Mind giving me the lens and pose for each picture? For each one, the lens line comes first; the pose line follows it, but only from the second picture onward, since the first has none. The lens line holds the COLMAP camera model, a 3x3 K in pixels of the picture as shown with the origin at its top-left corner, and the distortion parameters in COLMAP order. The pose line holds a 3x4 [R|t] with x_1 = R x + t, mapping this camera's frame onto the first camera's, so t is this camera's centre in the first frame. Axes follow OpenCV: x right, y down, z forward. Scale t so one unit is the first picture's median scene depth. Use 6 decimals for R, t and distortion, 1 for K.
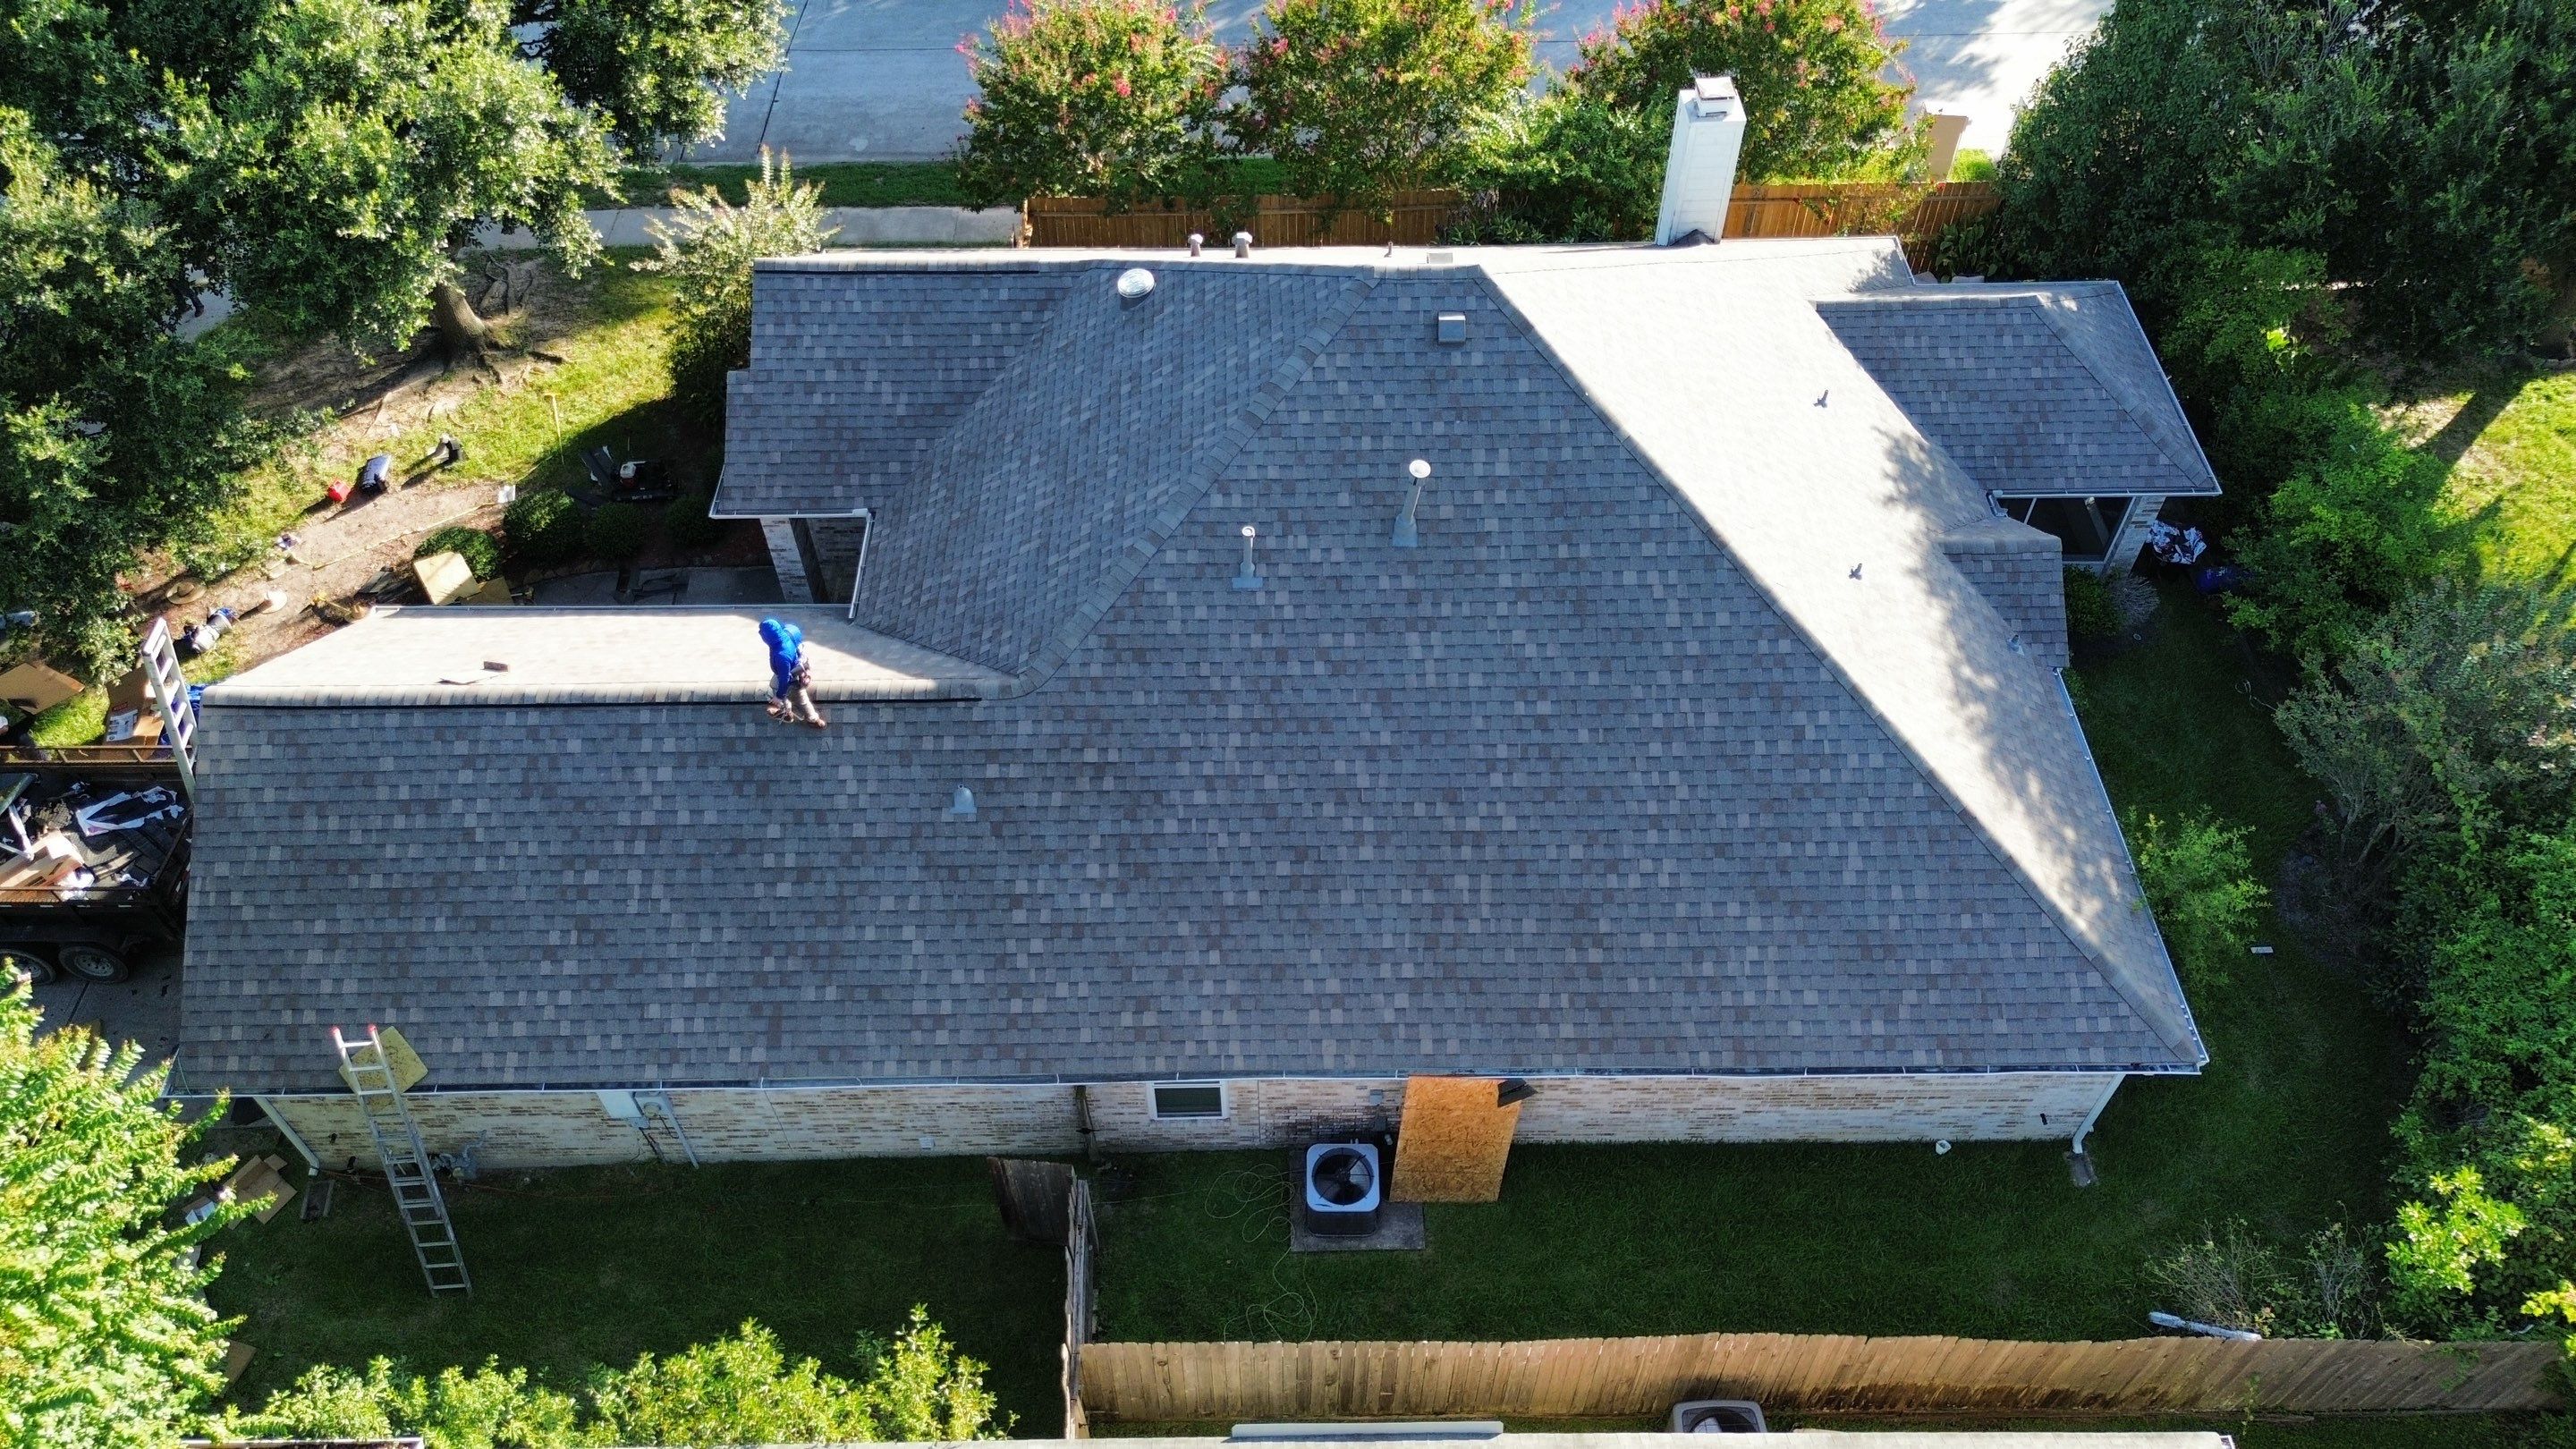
lens RADIAL K [[1836.4, 0, 1295.1], [0, 1836.4, 739.0], [0, 0, 1]] dist [0.070284, -0.074735]
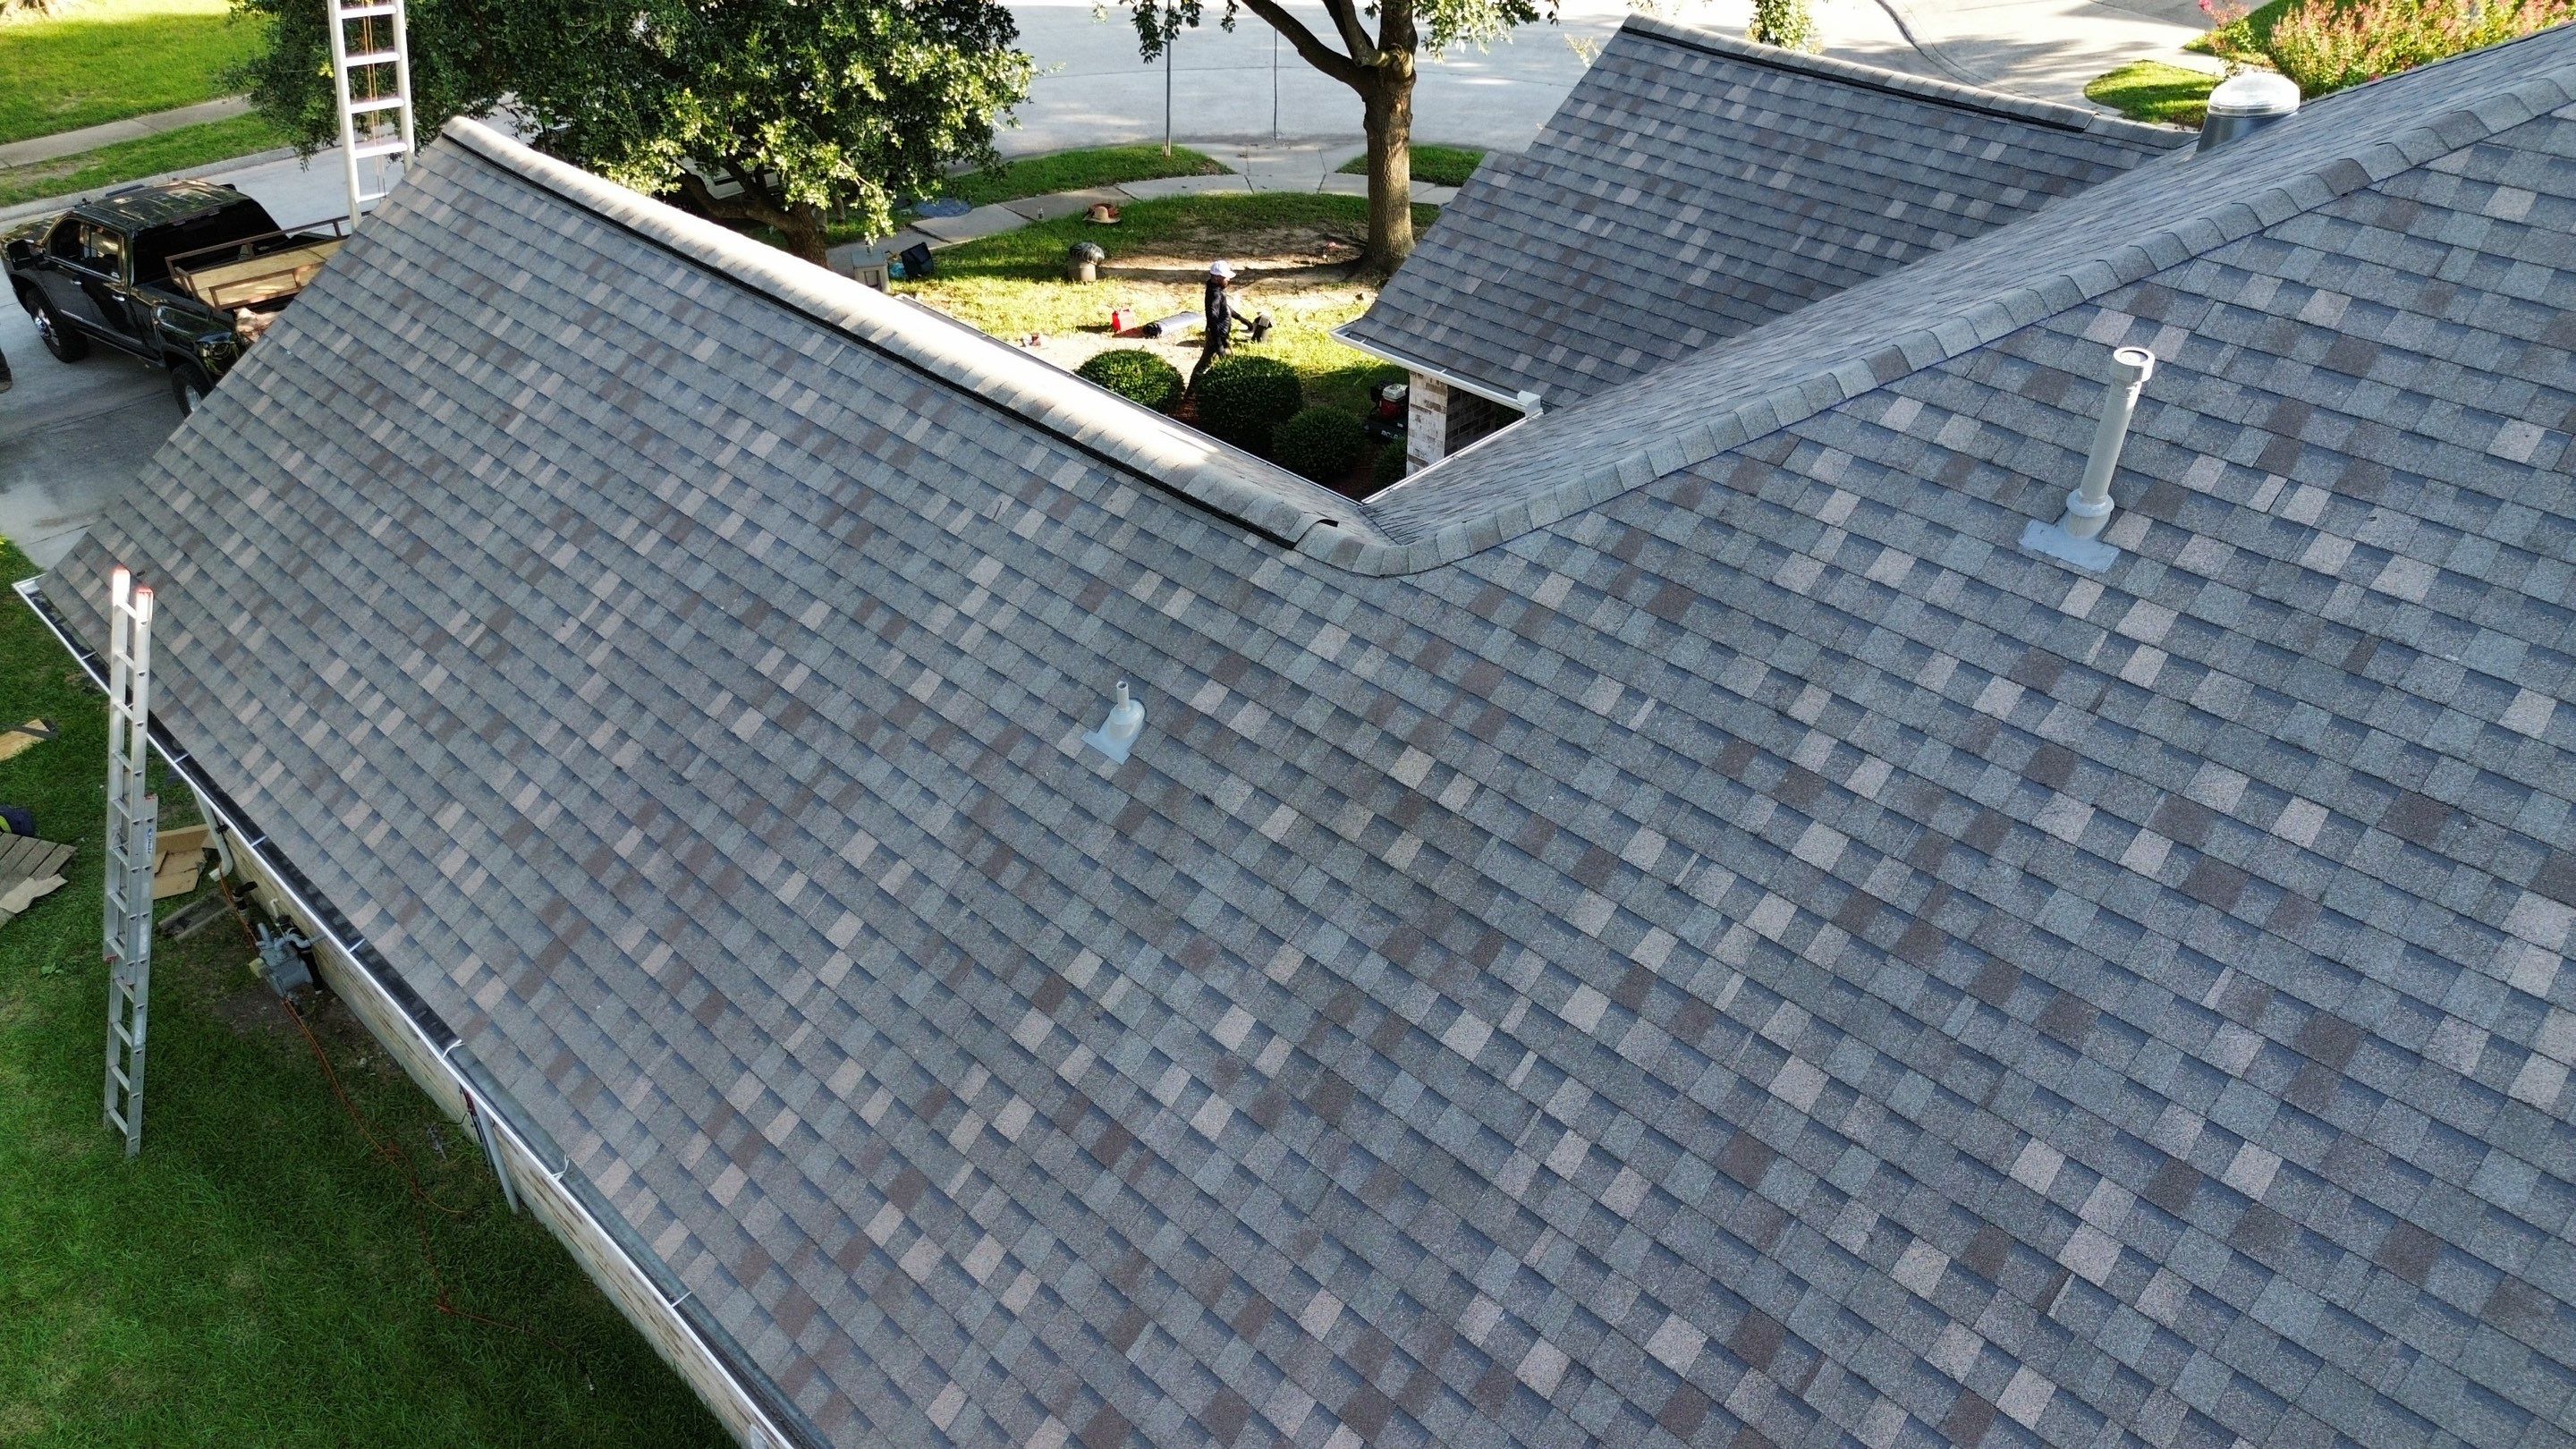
lens RADIAL K [[1836.4, 0, 1286.9], [0, 1836.4, 724.4], [0, 0, 1]] dist [0.070284, -0.074735]
pose [[0.704906, 0.404399, -0.582726, 0.082378], [-0.541012, 0.837841, -0.073003, 0.041879], [0.458709, 0.366722, 0.809383, 0.678303]]
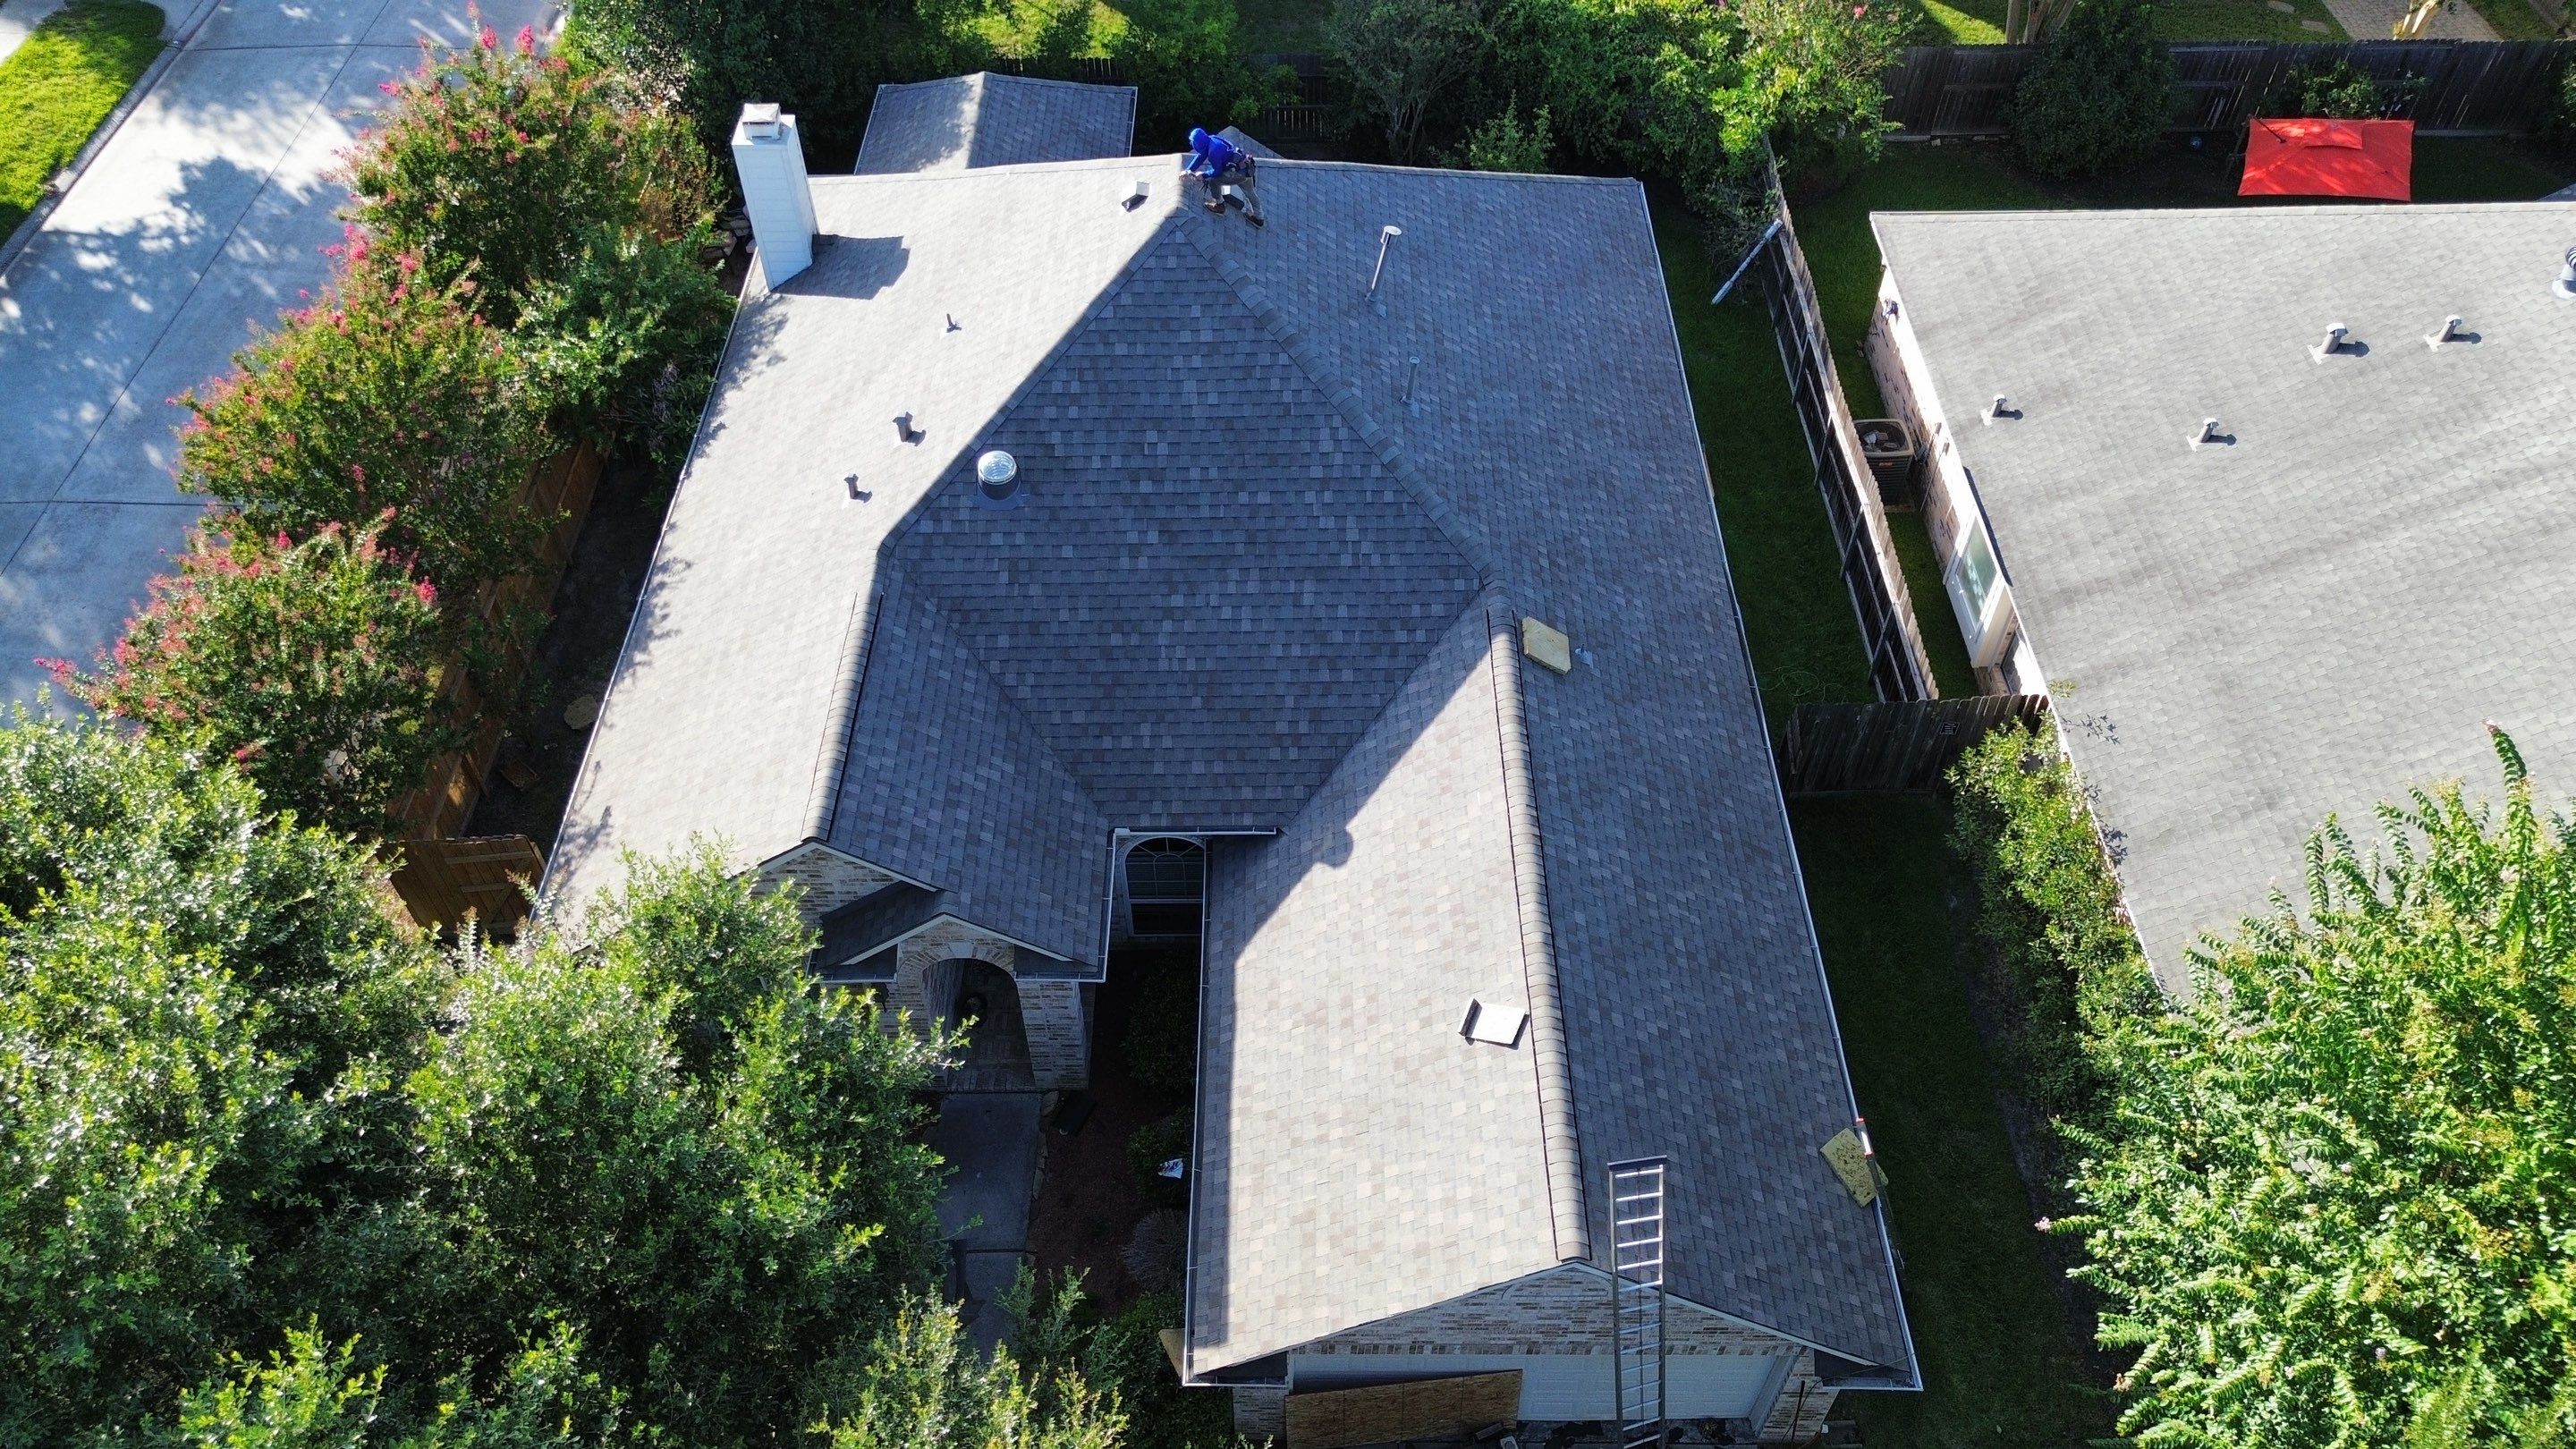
lens RADIAL K [[1836.4, 0, 1300.3], [0, 1836.4, 736.2], [0, 0, 1]] dist [0.070284, -0.074735]
pose [[0.007571, -0.743716, 0.668453, -0.953412], [0.763191, 0.436229, 0.476702, -0.601869], [-0.646129, 0.506548, 0.570900, 0.492859]]
